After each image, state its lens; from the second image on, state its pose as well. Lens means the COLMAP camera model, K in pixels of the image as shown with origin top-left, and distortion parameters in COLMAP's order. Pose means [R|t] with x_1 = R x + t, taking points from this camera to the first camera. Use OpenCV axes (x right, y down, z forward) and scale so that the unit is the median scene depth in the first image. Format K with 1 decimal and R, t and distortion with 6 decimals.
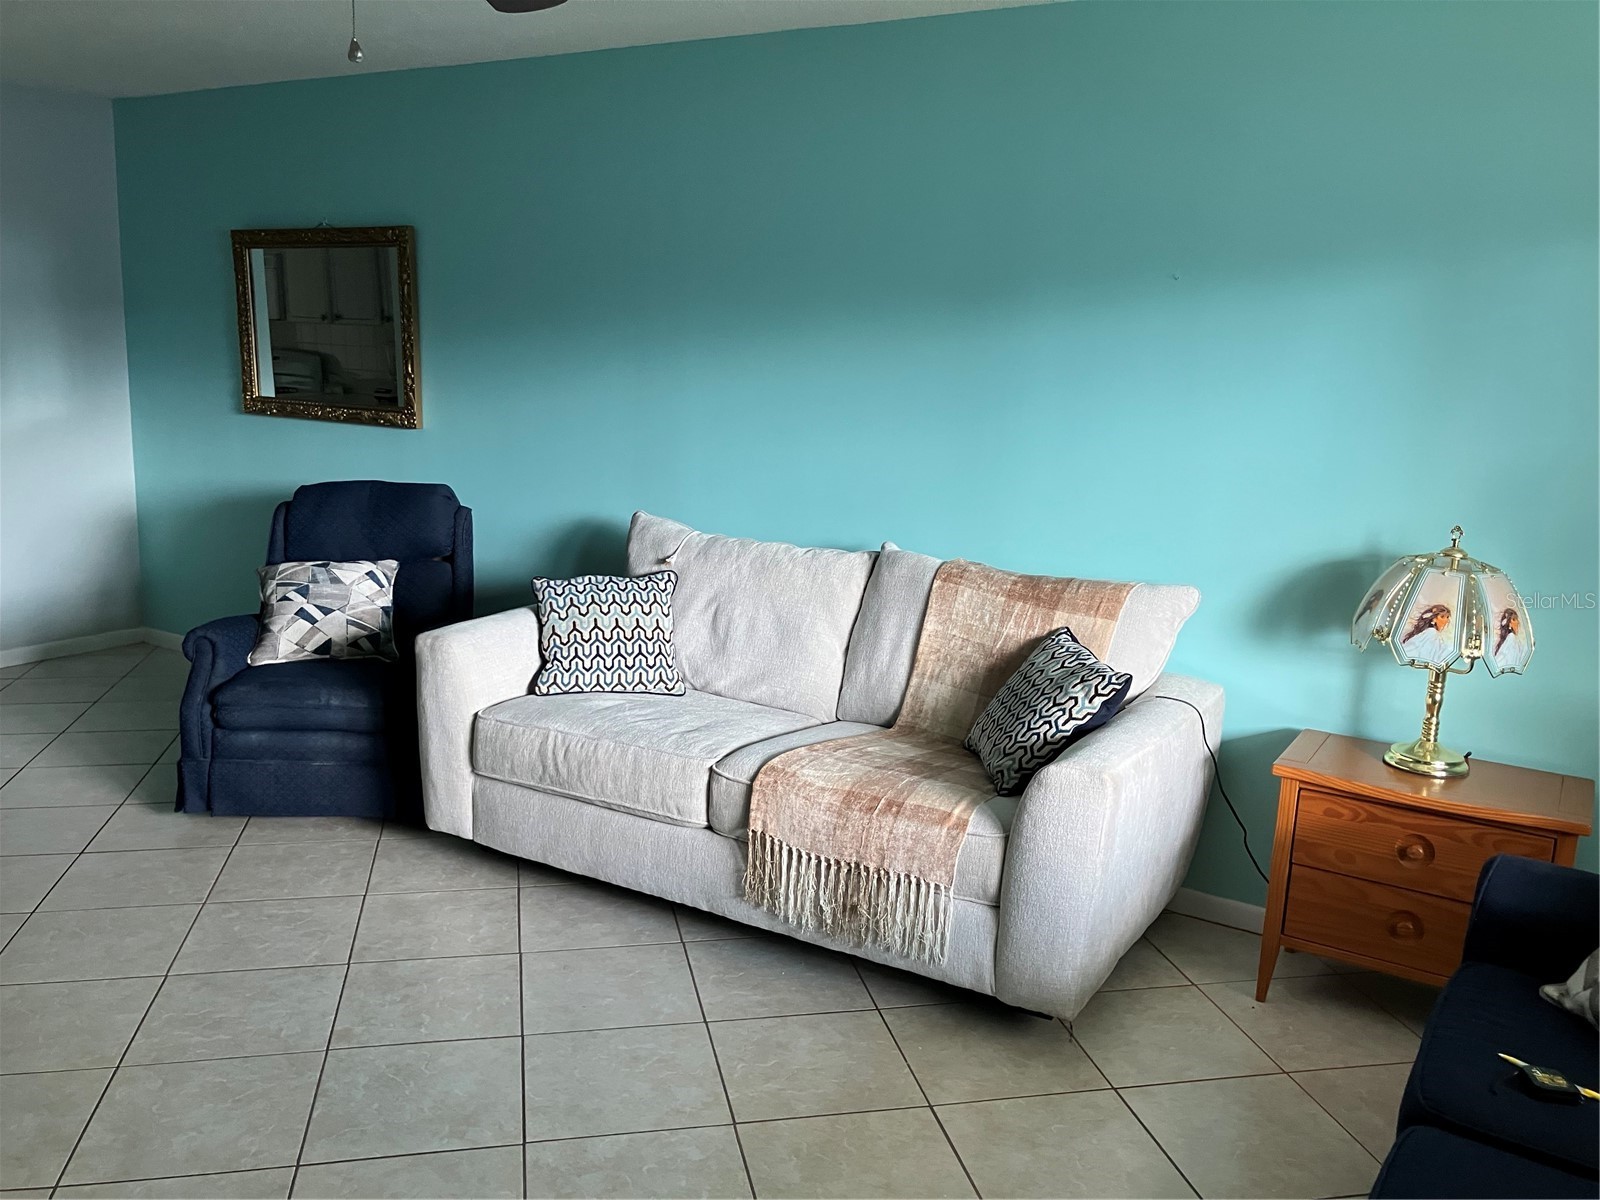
lens RADIAL K [[1294.5, 0, 847.3], [0, 1294.5, 599.7], [0, 0, 1]] dist [0.001225, -0.010726]
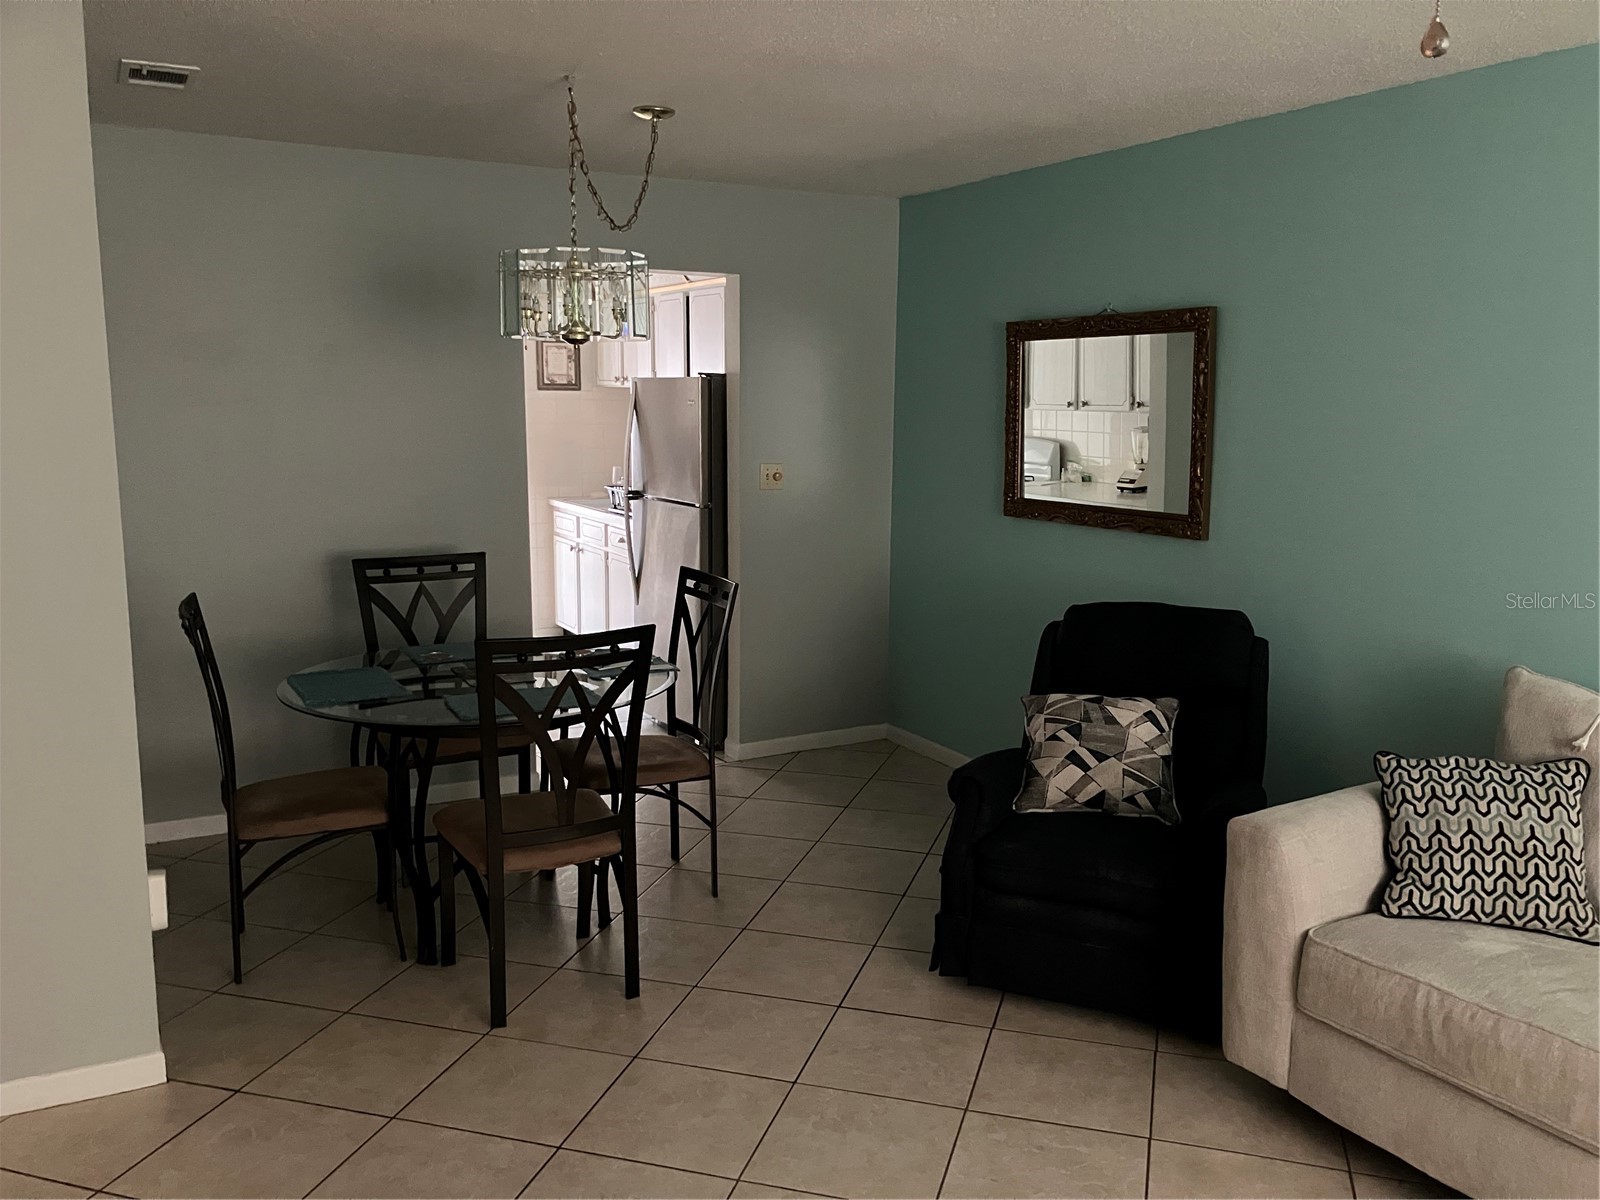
lens RADIAL K [[1294.5, 0, 847.3], [0, 1294.5, 599.7], [0, 0, 1]] dist [0.001225, -0.010726]
pose [[0.873963, 0.040885, -0.484270, -0.150732], [-0.063983, 0.997461, -0.031259, -0.063779], [0.481762, 0.058304, 0.874360, 0.176325]]
